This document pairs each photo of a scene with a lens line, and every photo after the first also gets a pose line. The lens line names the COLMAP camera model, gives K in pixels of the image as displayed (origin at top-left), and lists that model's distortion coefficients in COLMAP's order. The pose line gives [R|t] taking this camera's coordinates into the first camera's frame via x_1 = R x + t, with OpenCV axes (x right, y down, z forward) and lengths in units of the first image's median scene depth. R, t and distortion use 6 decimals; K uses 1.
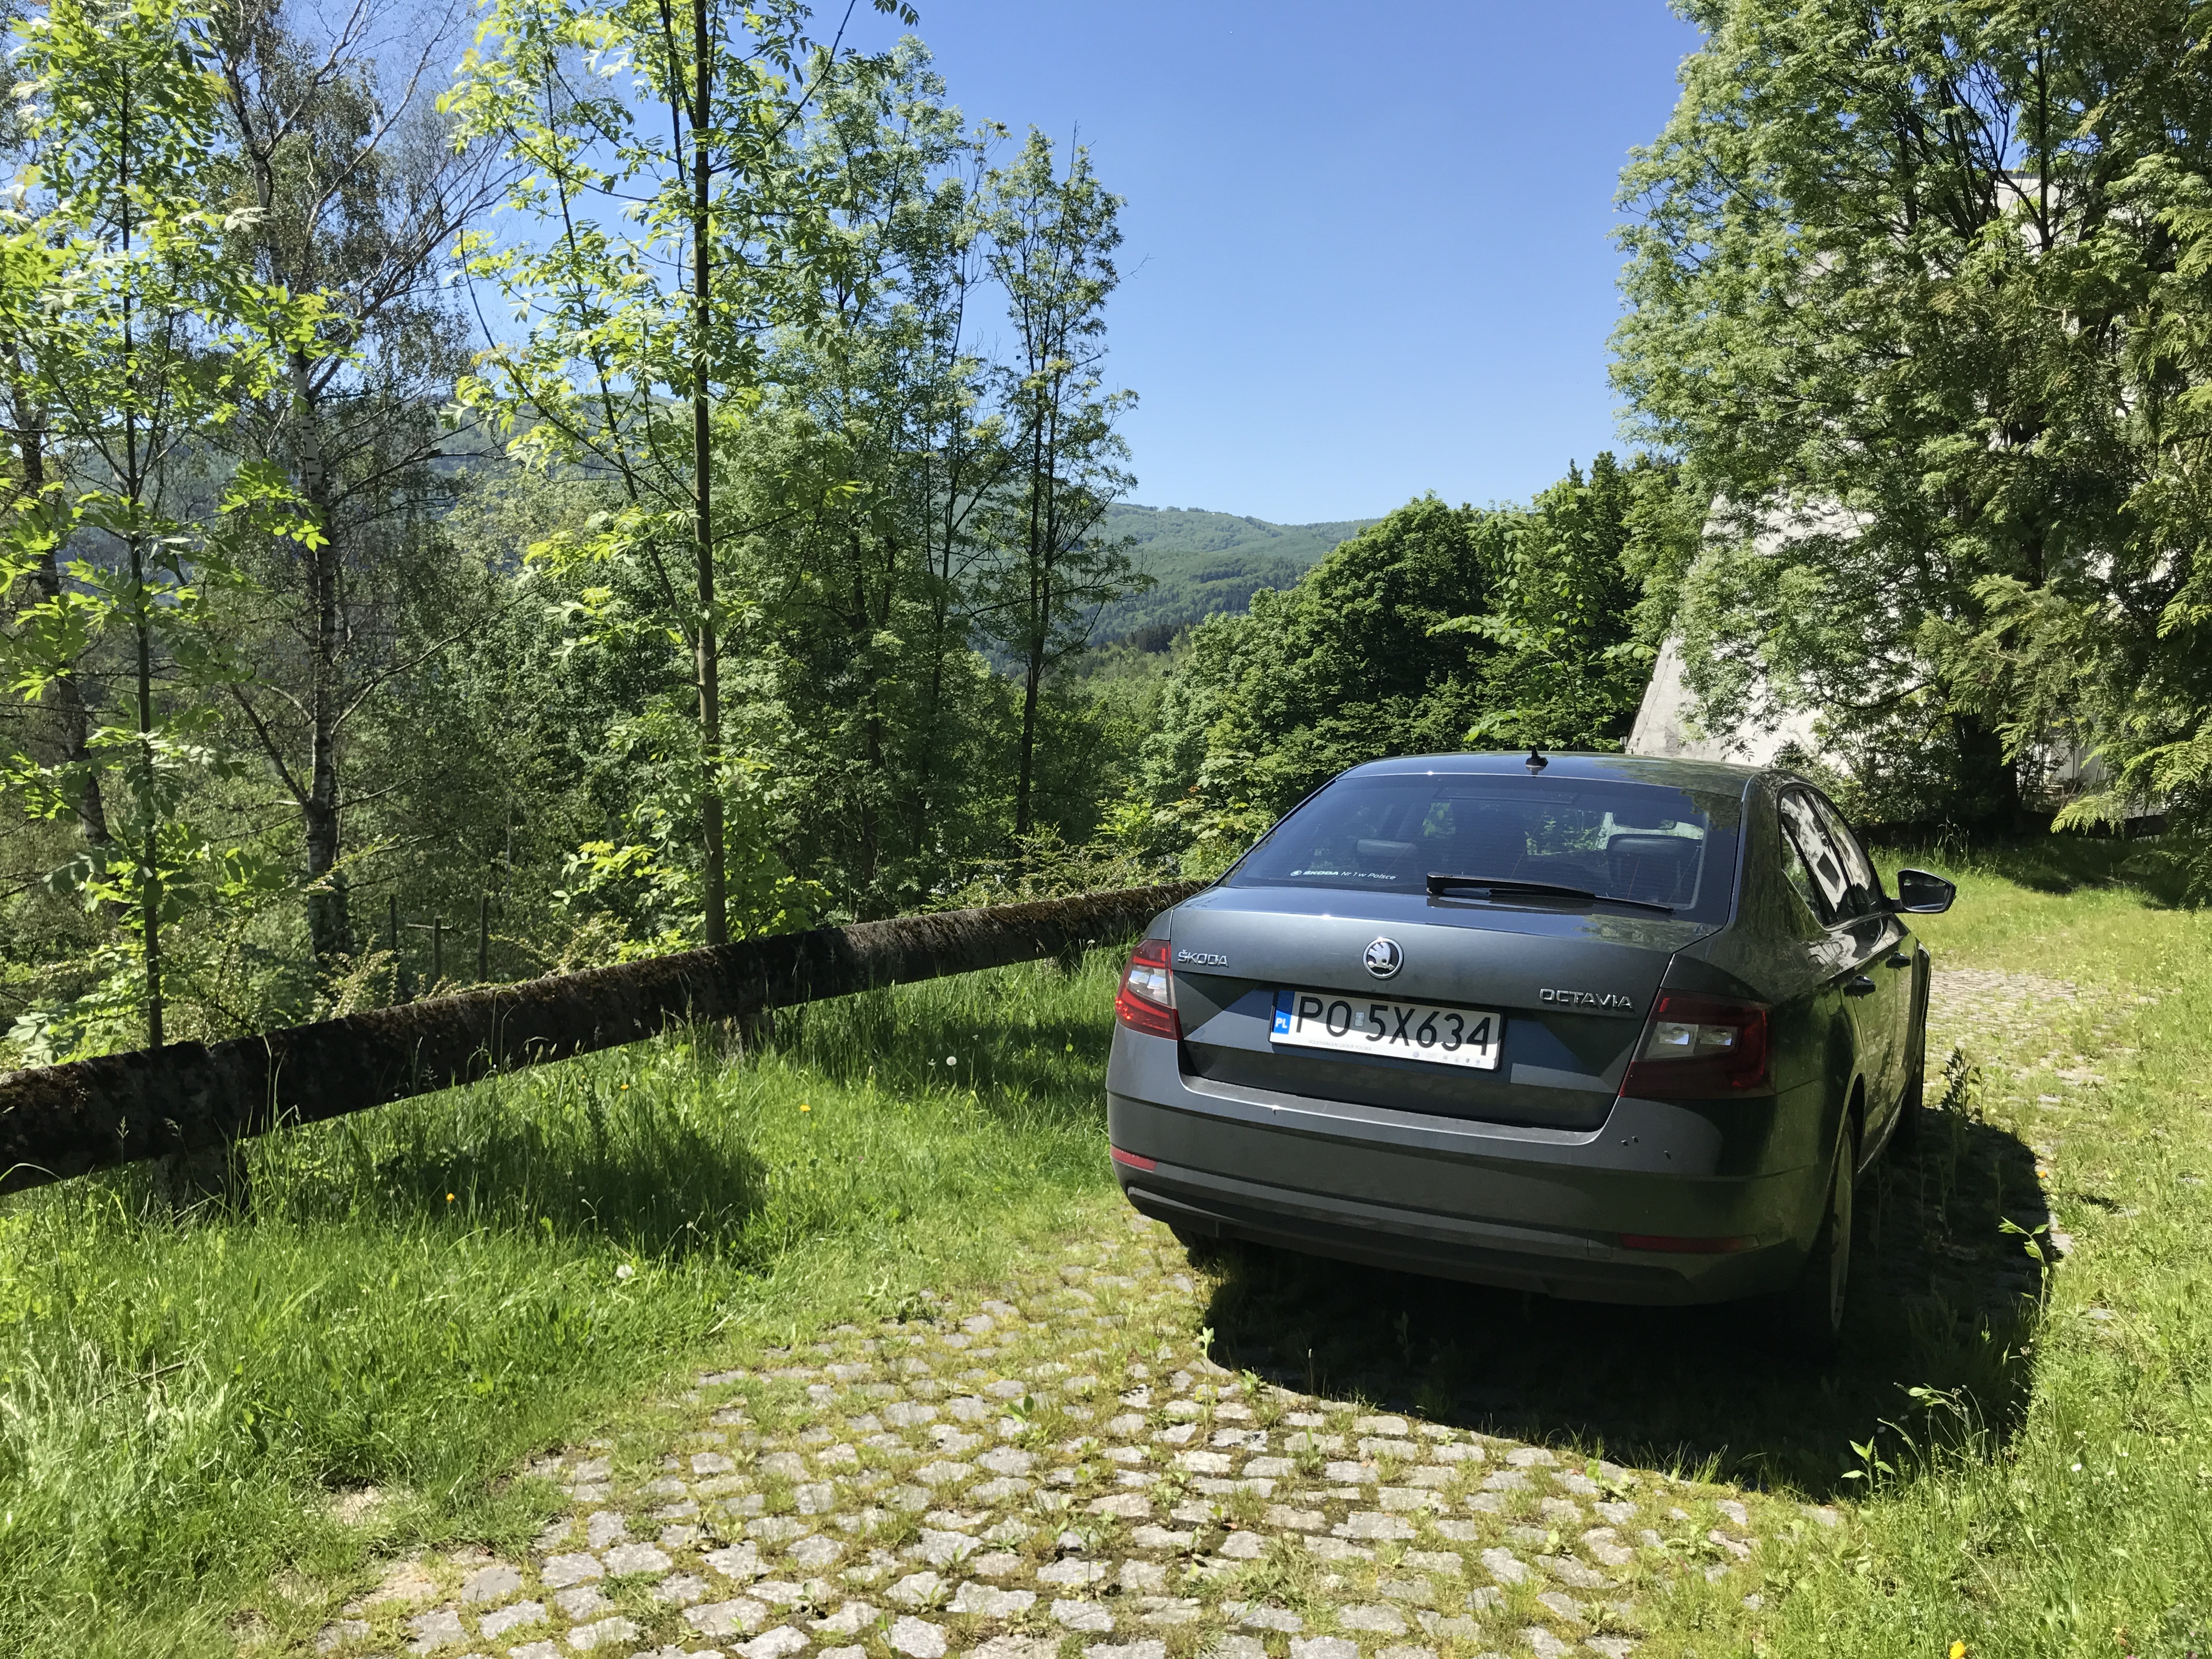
lens RADIAL K [[1835.1, 0, 1105.4], [0, 1835.1, 828.9], [0, 0, 1]] dist [0.000618, -0.012081]
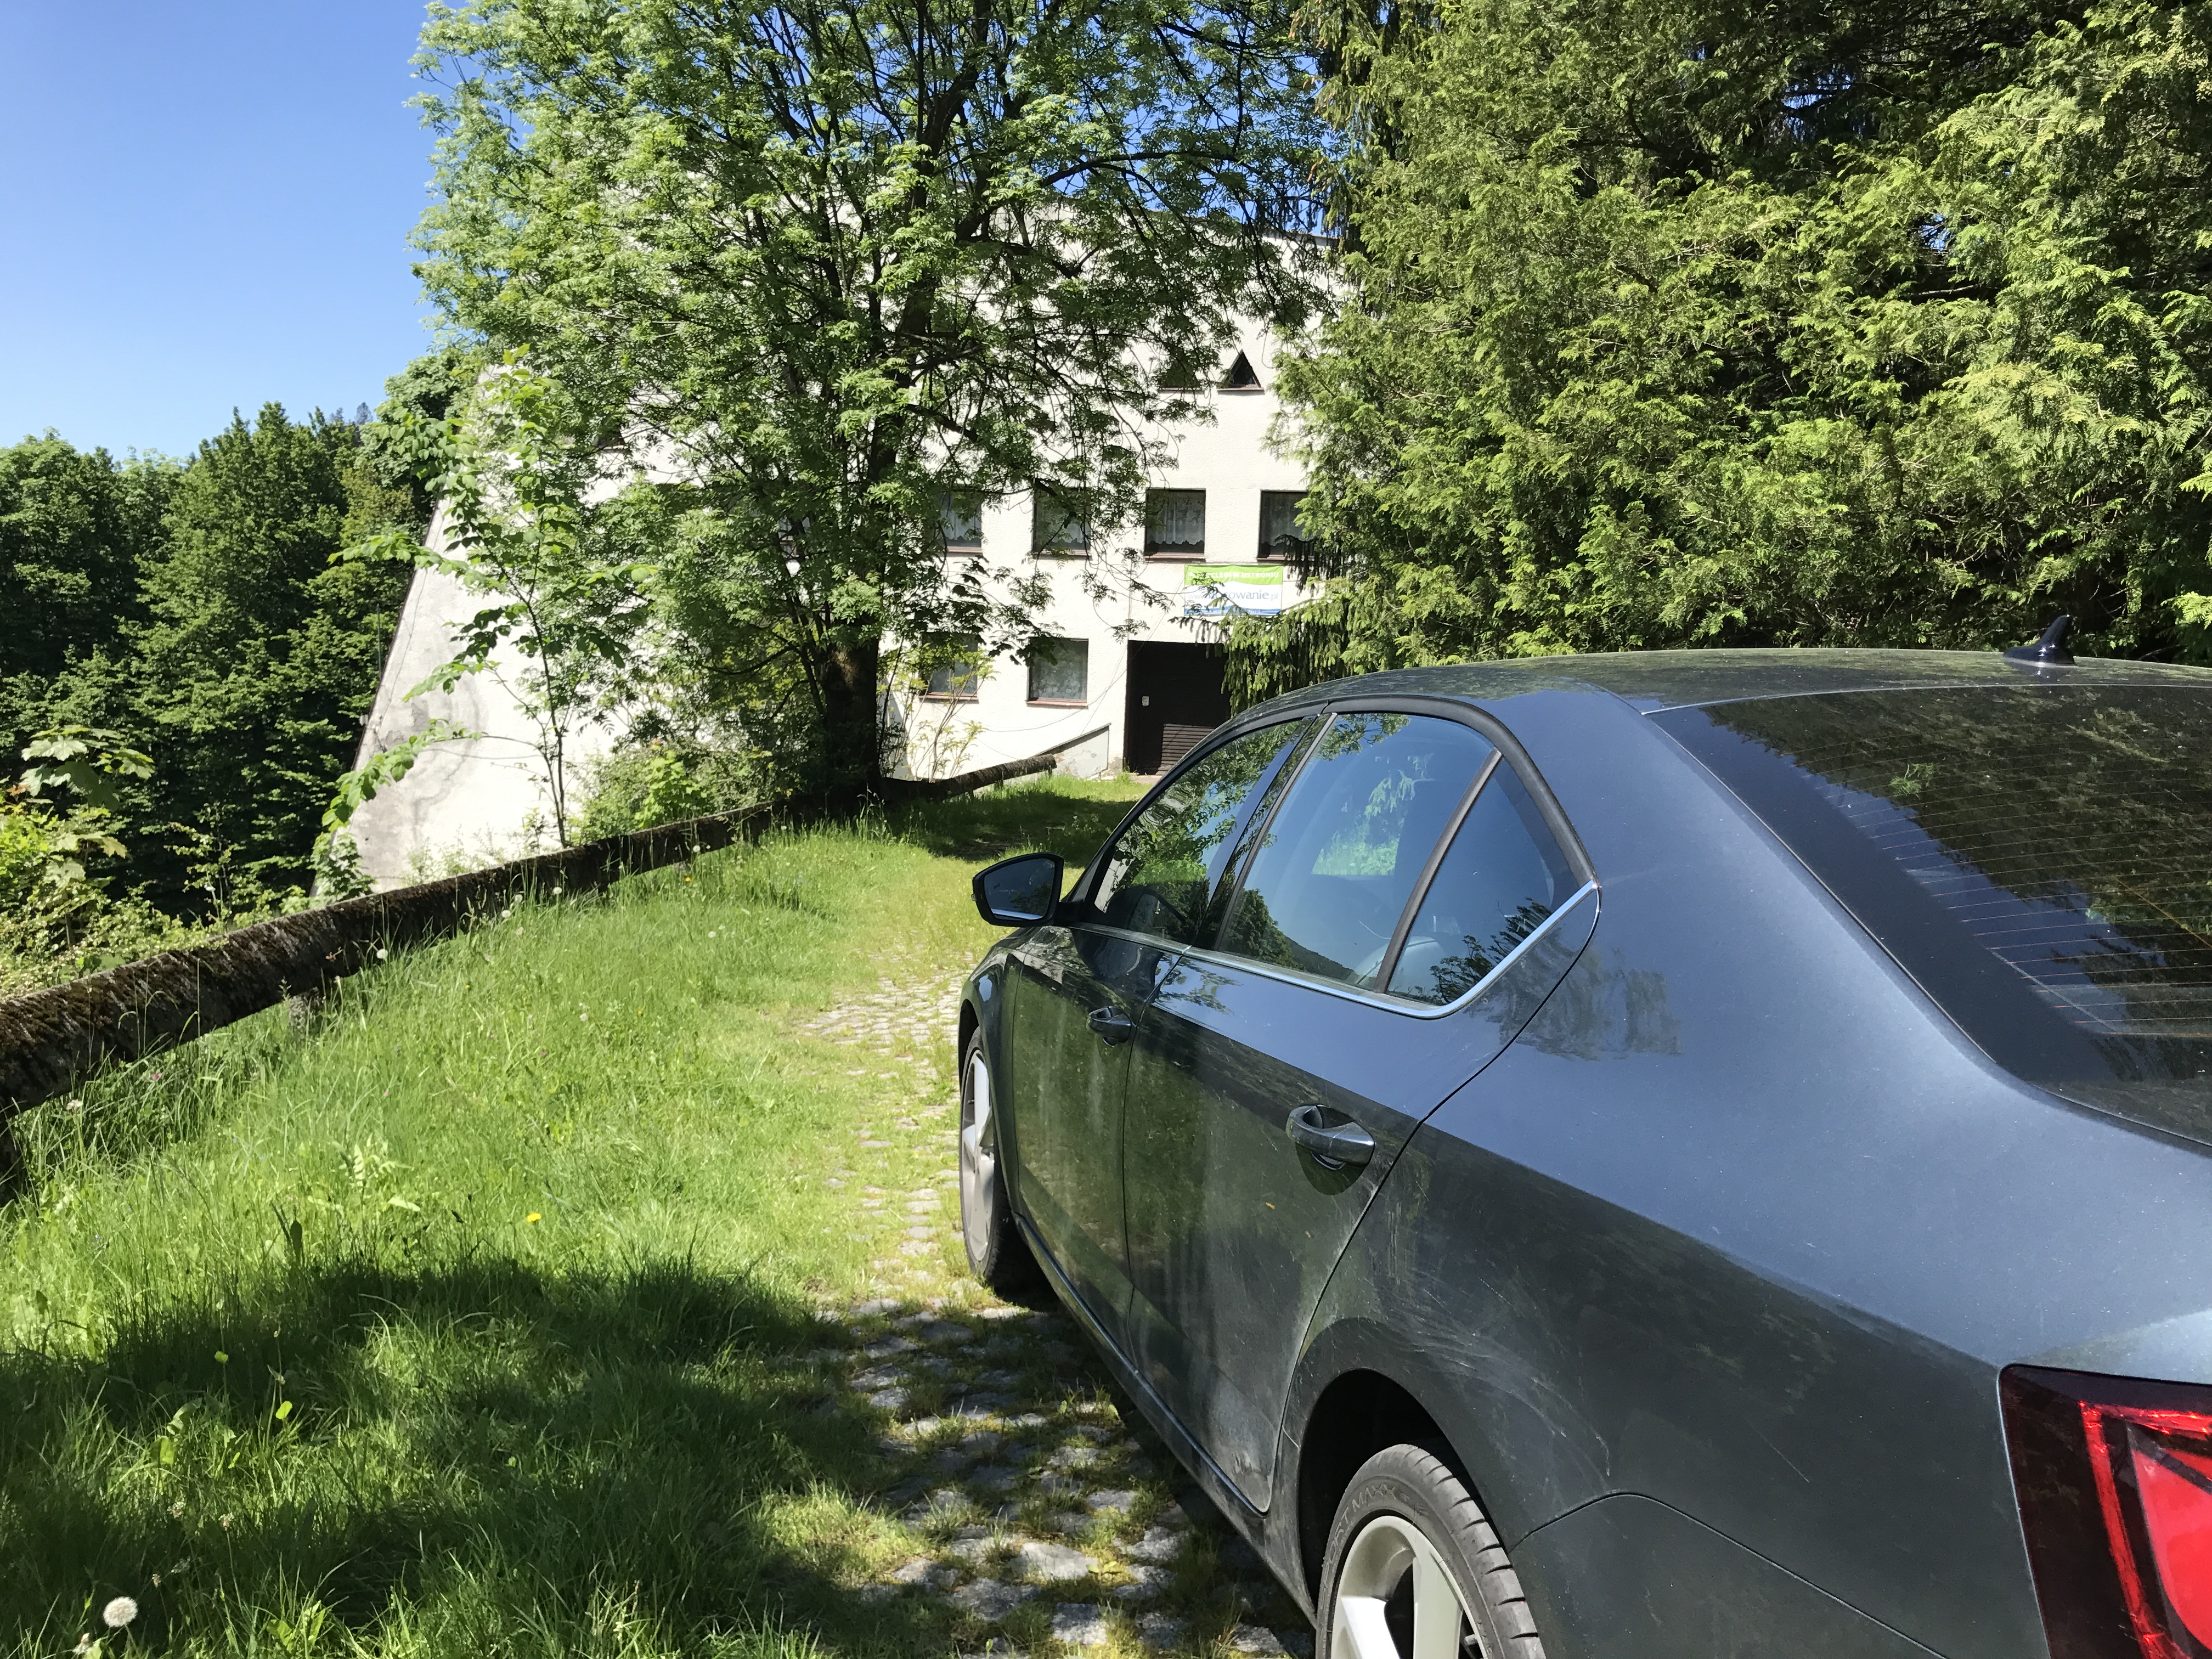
lens RADIAL K [[1835.1, 0, 1112.8], [0, 1835.1, 846.5], [0, 0, 1]] dist [0.000618, -0.012081]
pose [[0.757372, -0.059259, 0.650289, -0.177272], [0.047104, 0.998237, 0.036106, -0.017331], [-0.651283, 0.003285, 0.758828, 0.730034]]
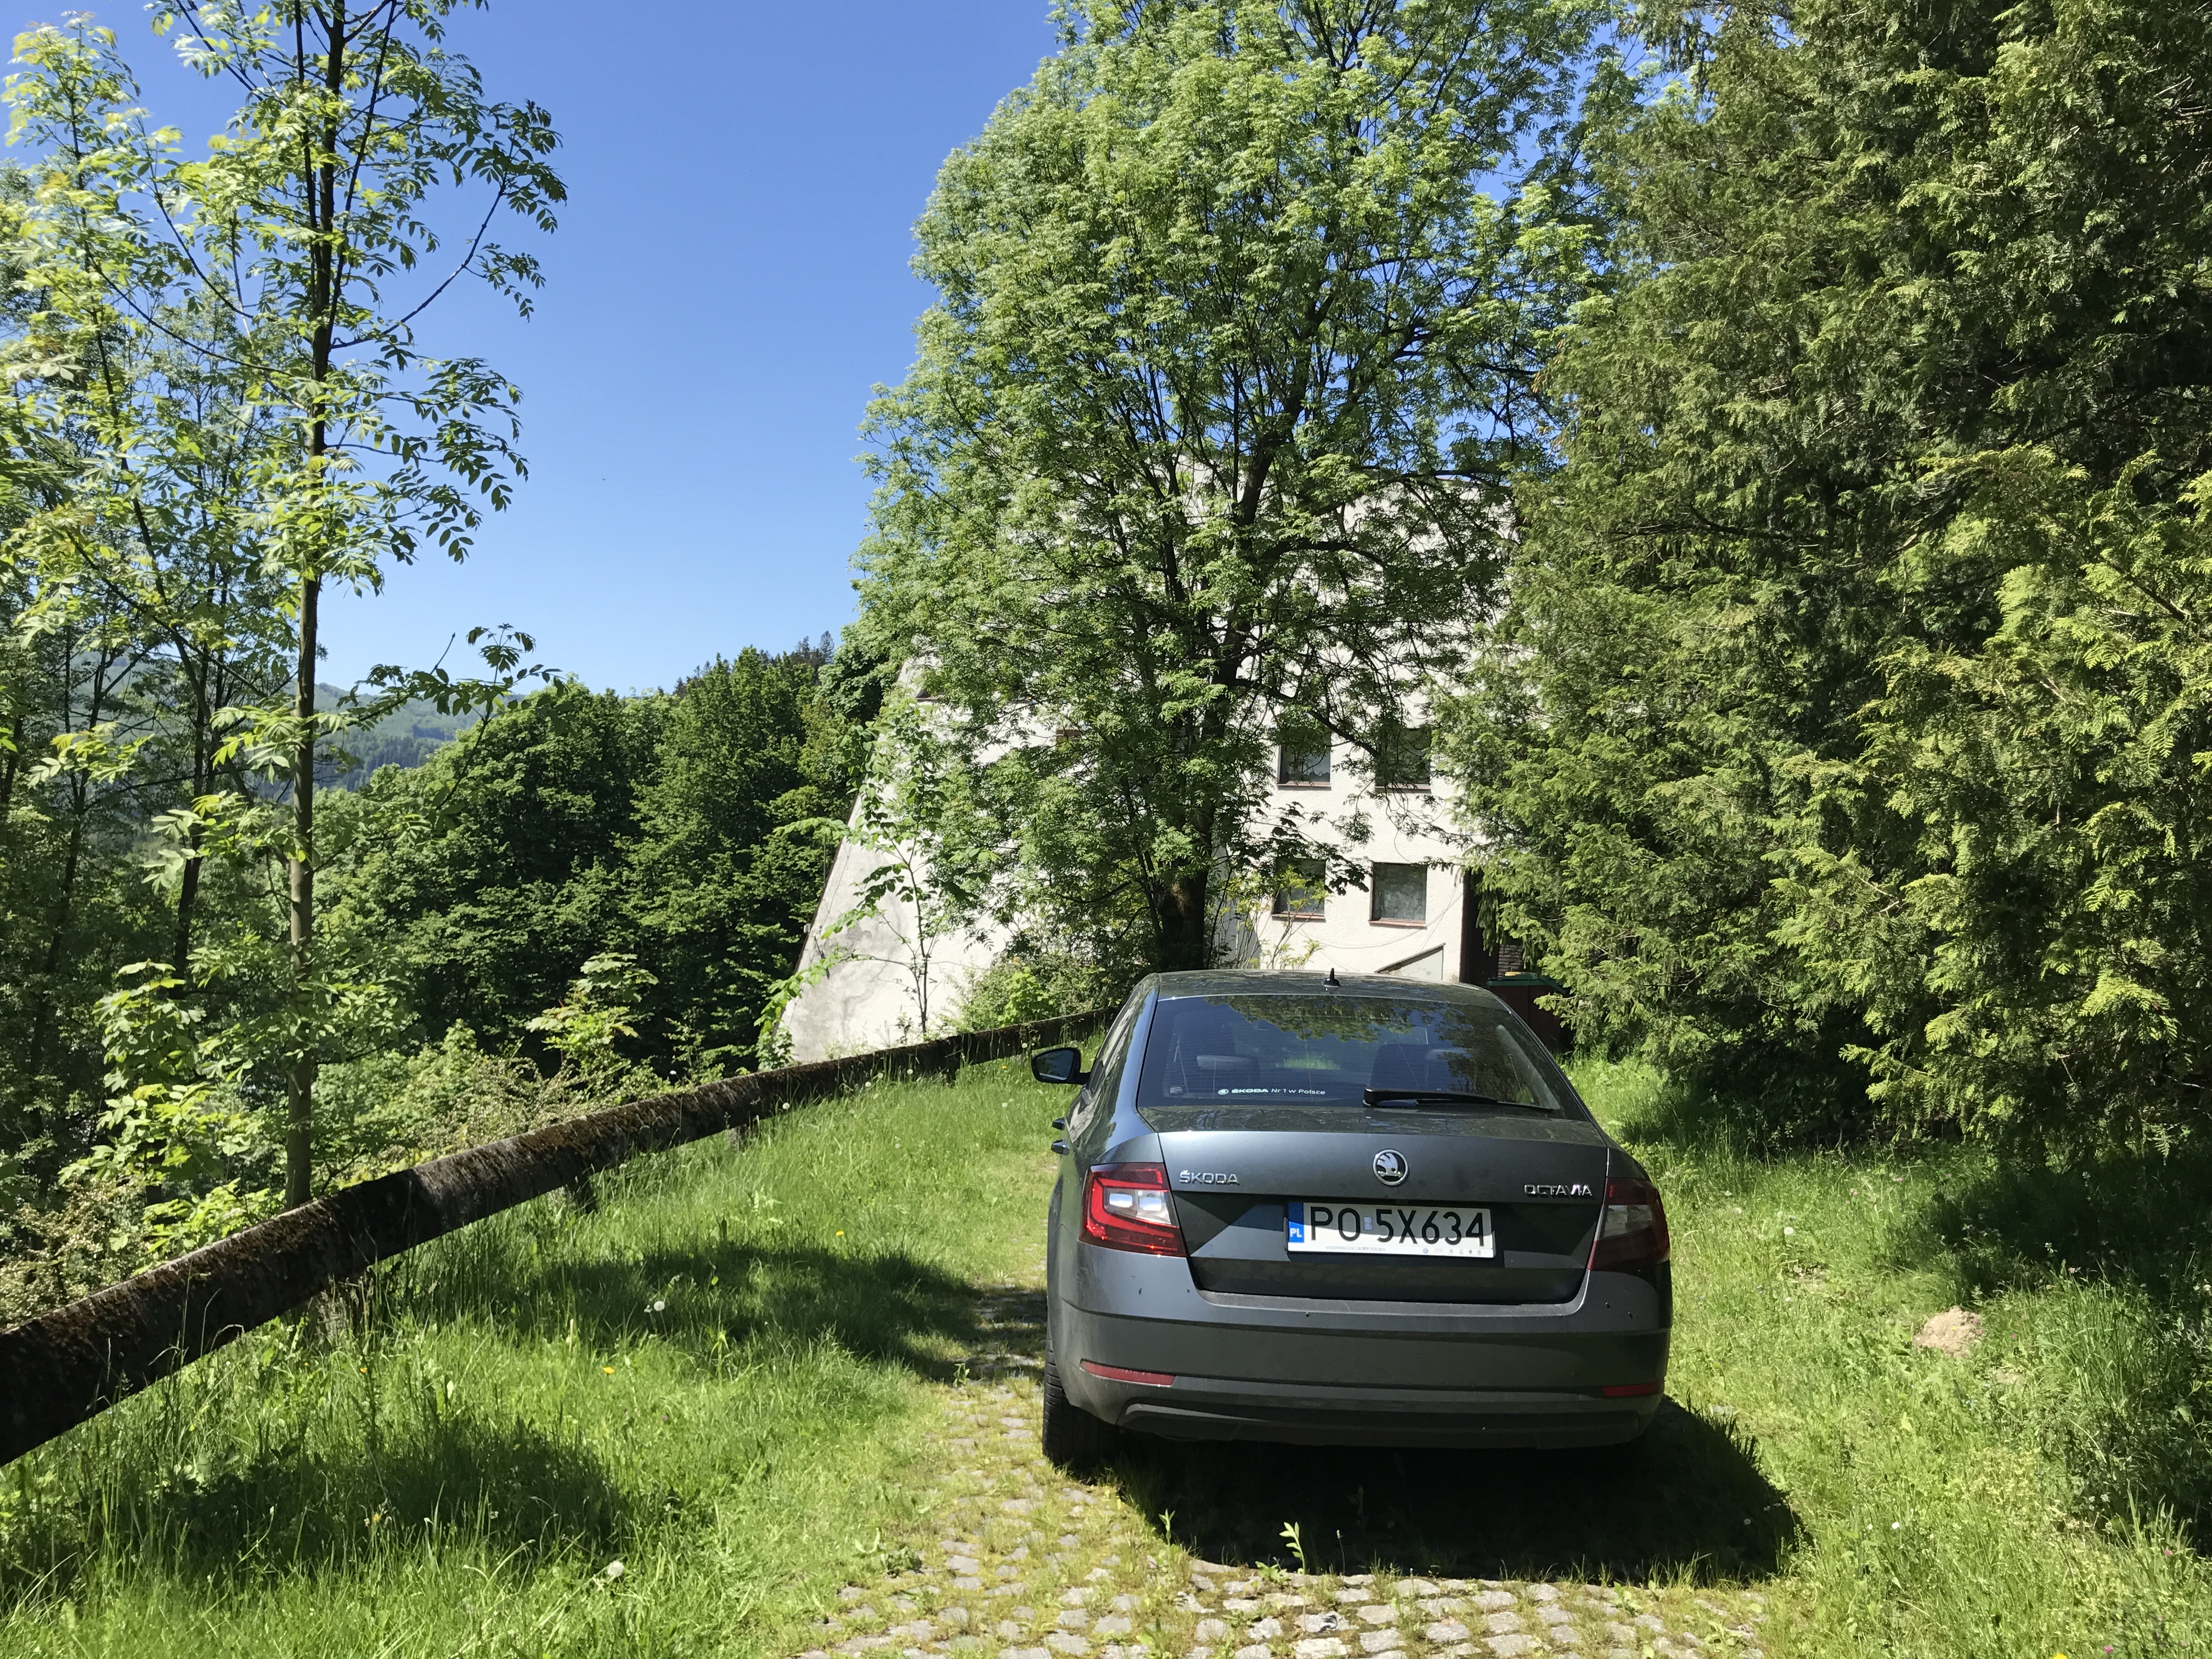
lens RADIAL K [[1835.1, 0, 1120.6], [0, 1835.1, 812.9], [0, 0, 1]] dist [0.000618, -0.012081]
pose [[0.882515, 0.024684, 0.469635, -0.373428], [0.026231, 0.994483, -0.101561, -0.026367], [-0.469552, 0.101948, 0.876999, 0.033296]]
